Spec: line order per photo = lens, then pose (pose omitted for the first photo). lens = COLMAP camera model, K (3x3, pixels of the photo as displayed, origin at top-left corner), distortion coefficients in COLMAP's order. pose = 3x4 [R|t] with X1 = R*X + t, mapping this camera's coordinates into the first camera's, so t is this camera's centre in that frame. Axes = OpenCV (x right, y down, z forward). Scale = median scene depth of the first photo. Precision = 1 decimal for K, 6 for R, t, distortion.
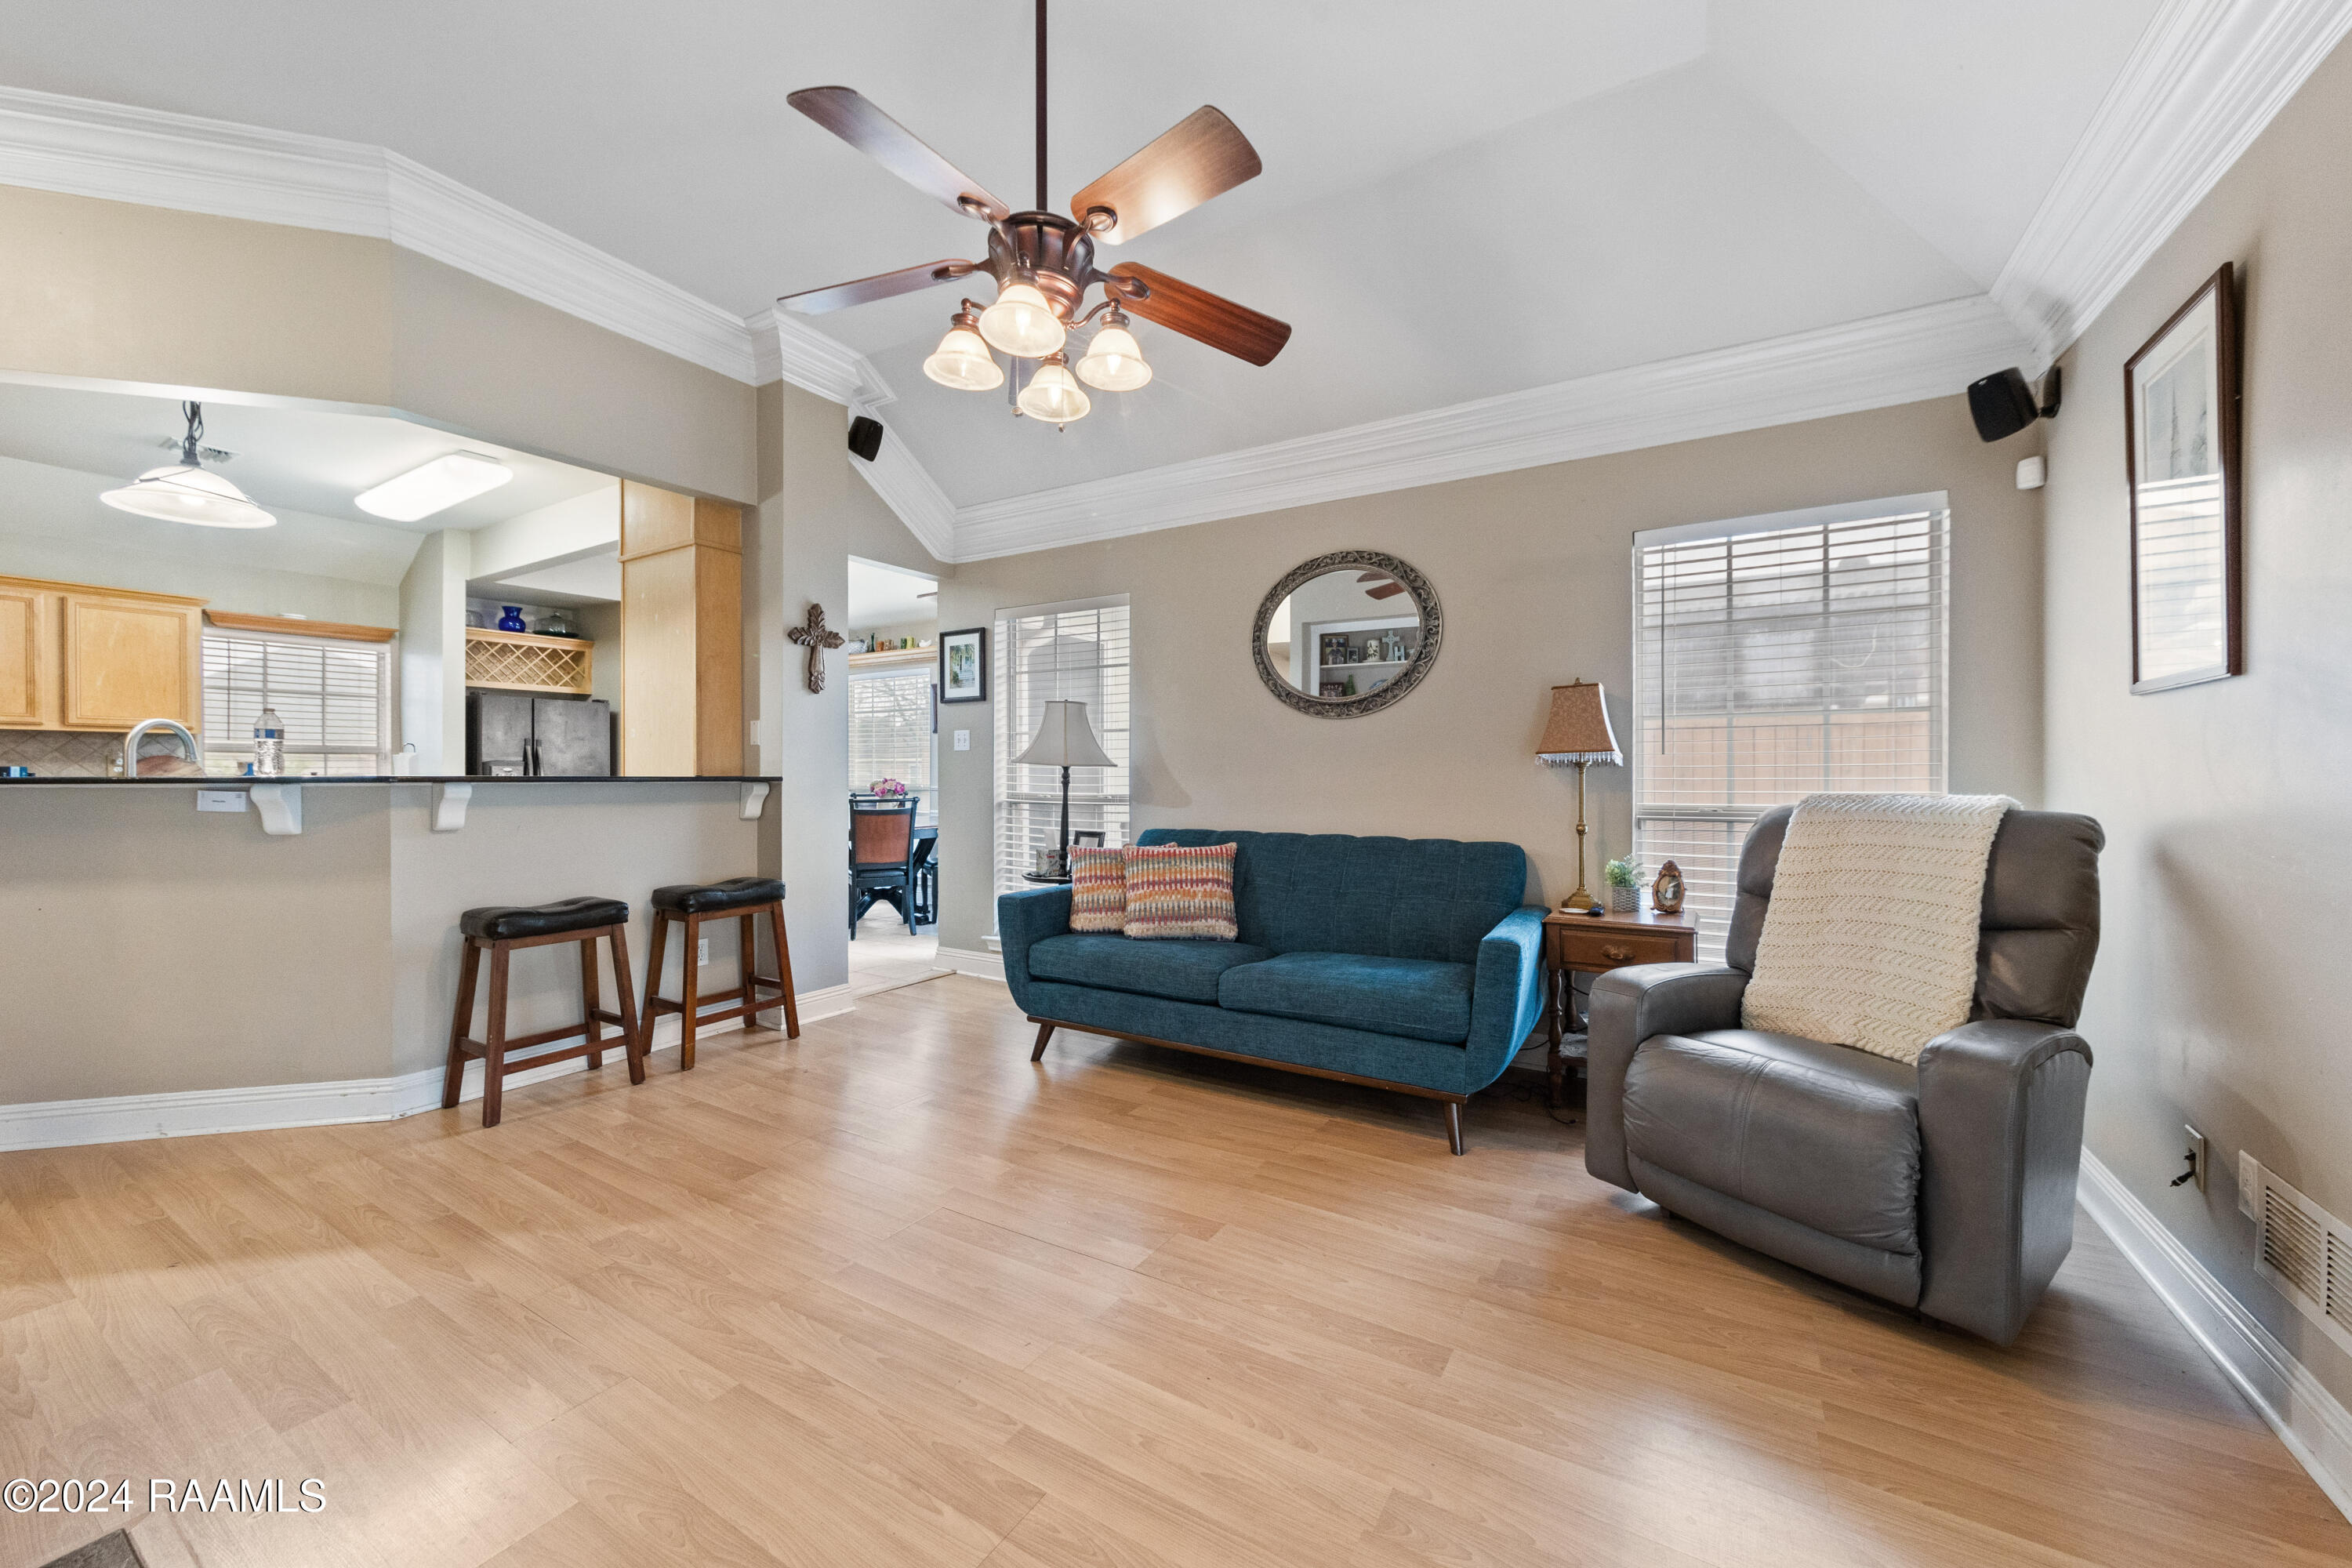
lens RADIAL K [[884.9, 0, 1185.7], [0, 884.9, 775.7], [0, 0, 1]] dist [-0.002223, 0.000050]
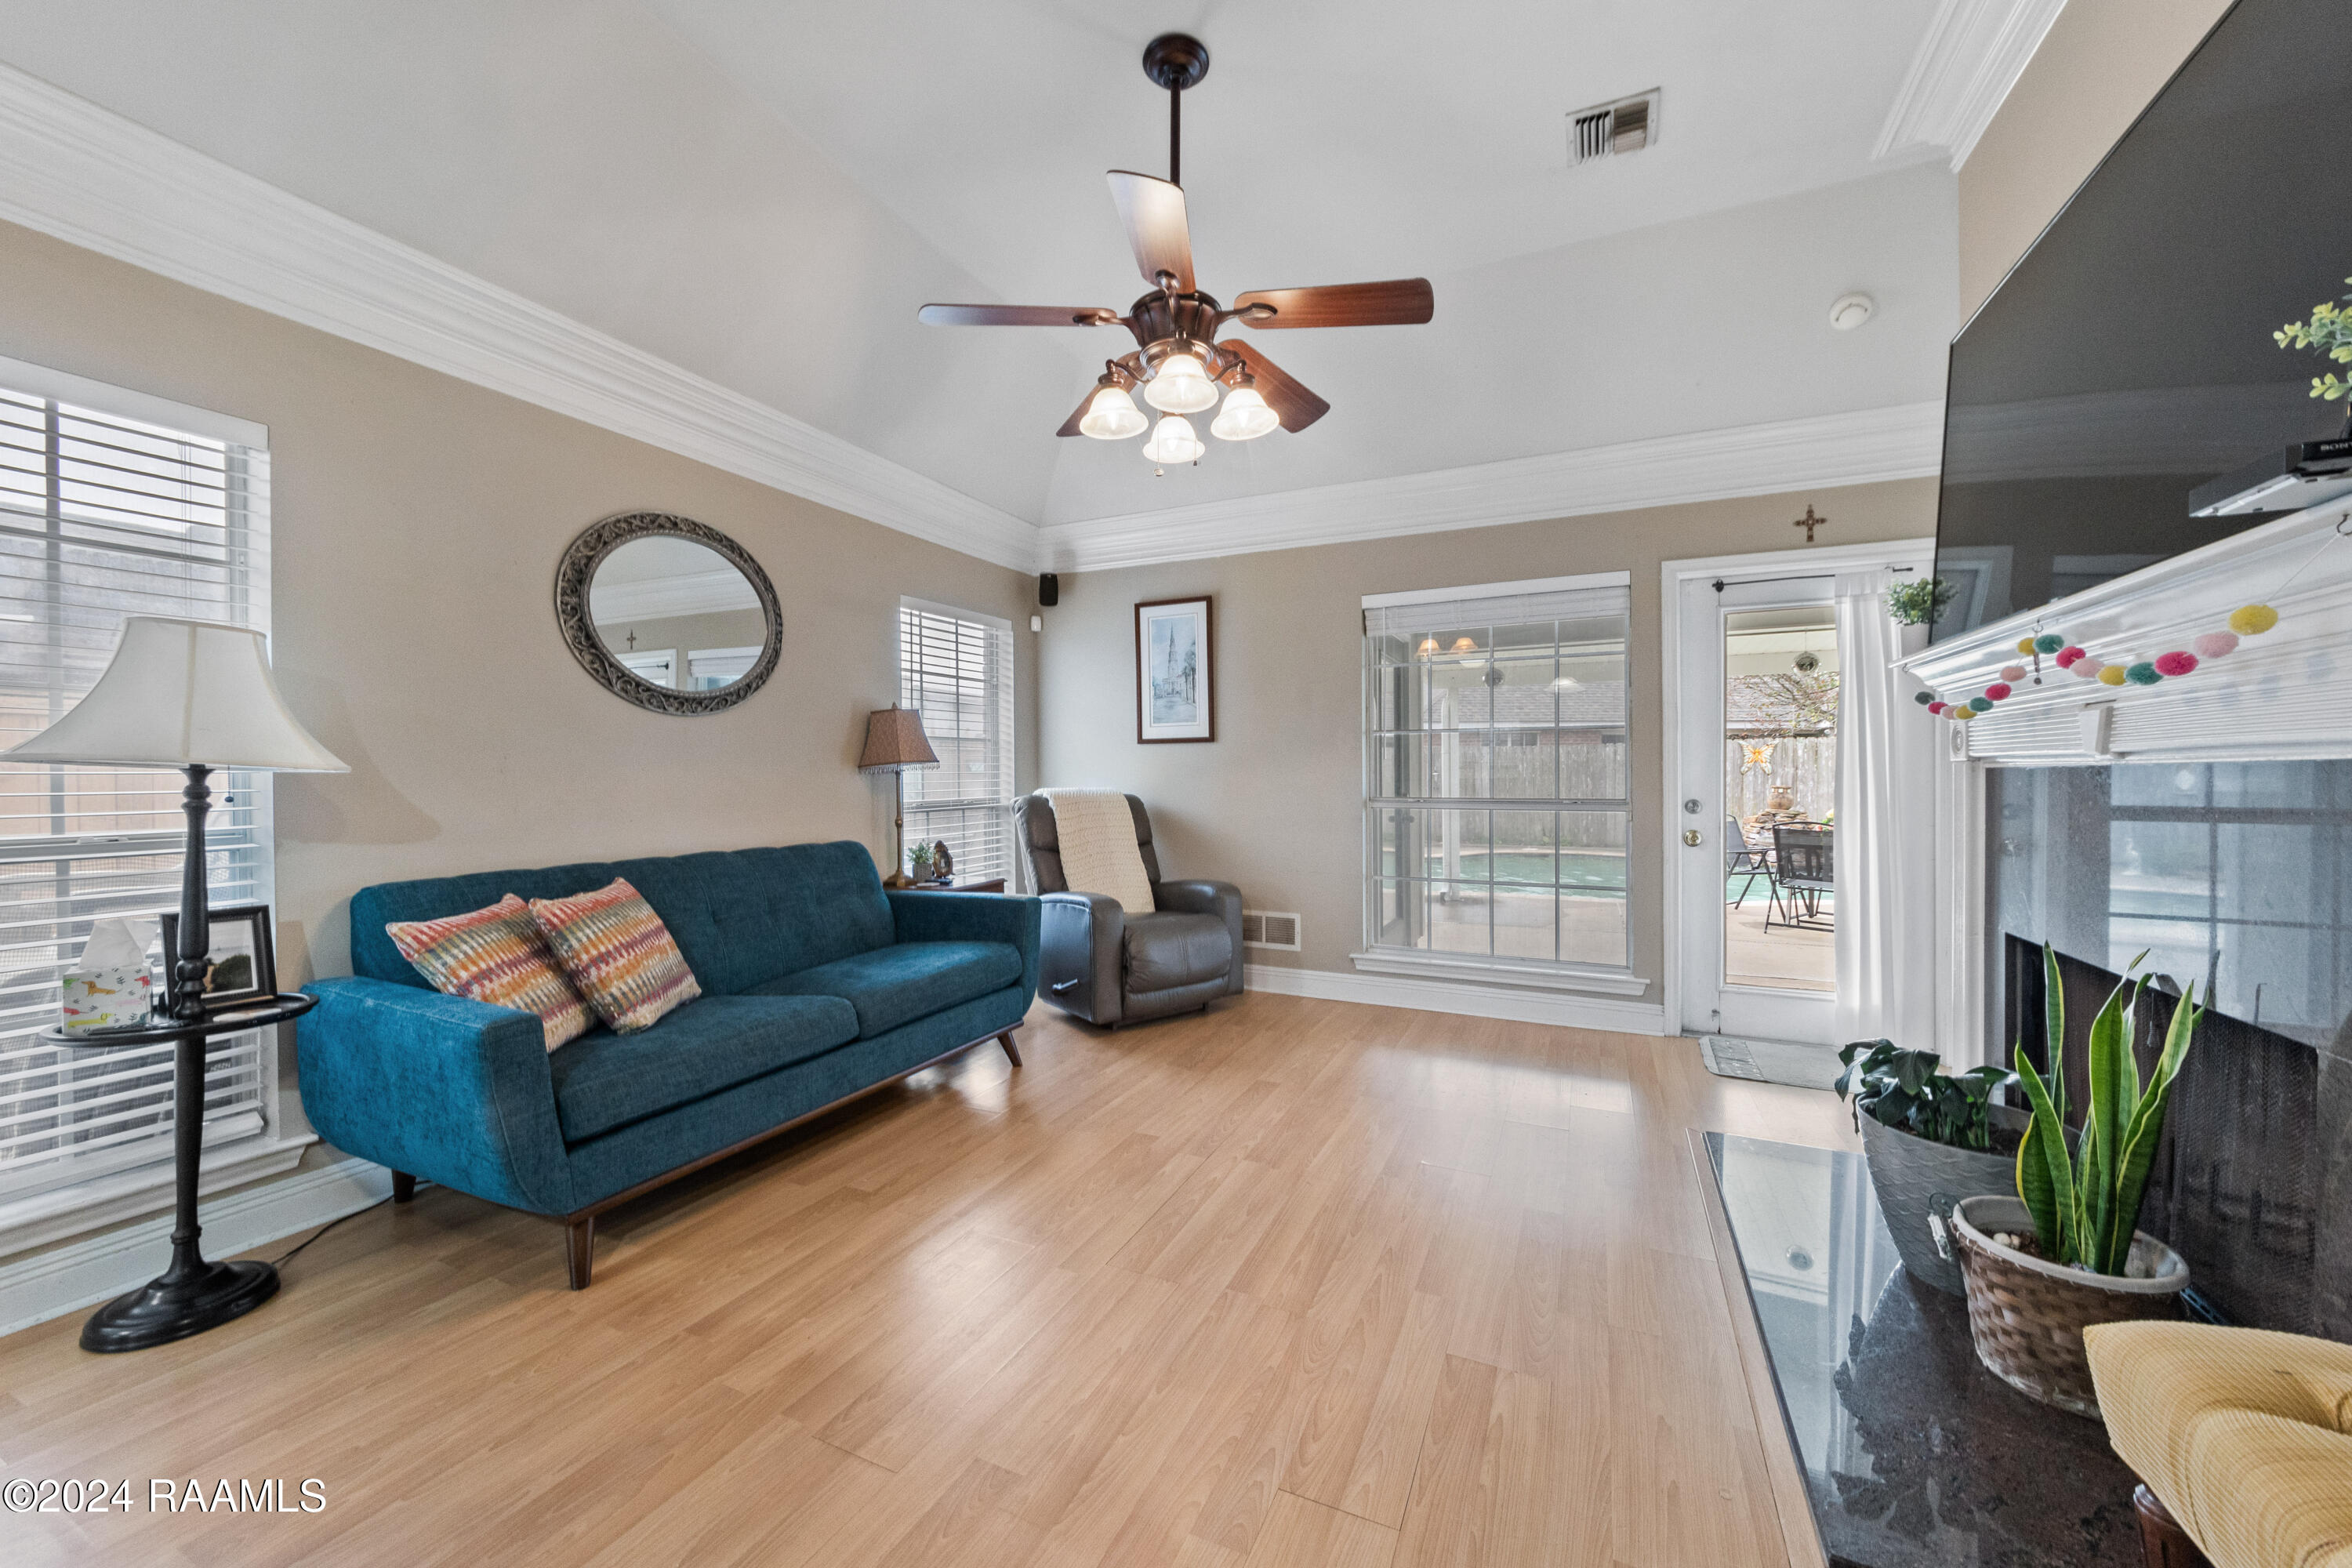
lens RADIAL K [[884.9, 0, 1184.7], [0, 884.9, 784.2], [0, 0, 1]] dist [-0.002223, 0.000050]
pose [[-0.109051, -0.007288, 0.994009, -0.904459], [0.010930, 0.999904, 0.008530, -0.002303], [-0.993976, 0.011794, -0.108960, 0.784305]]
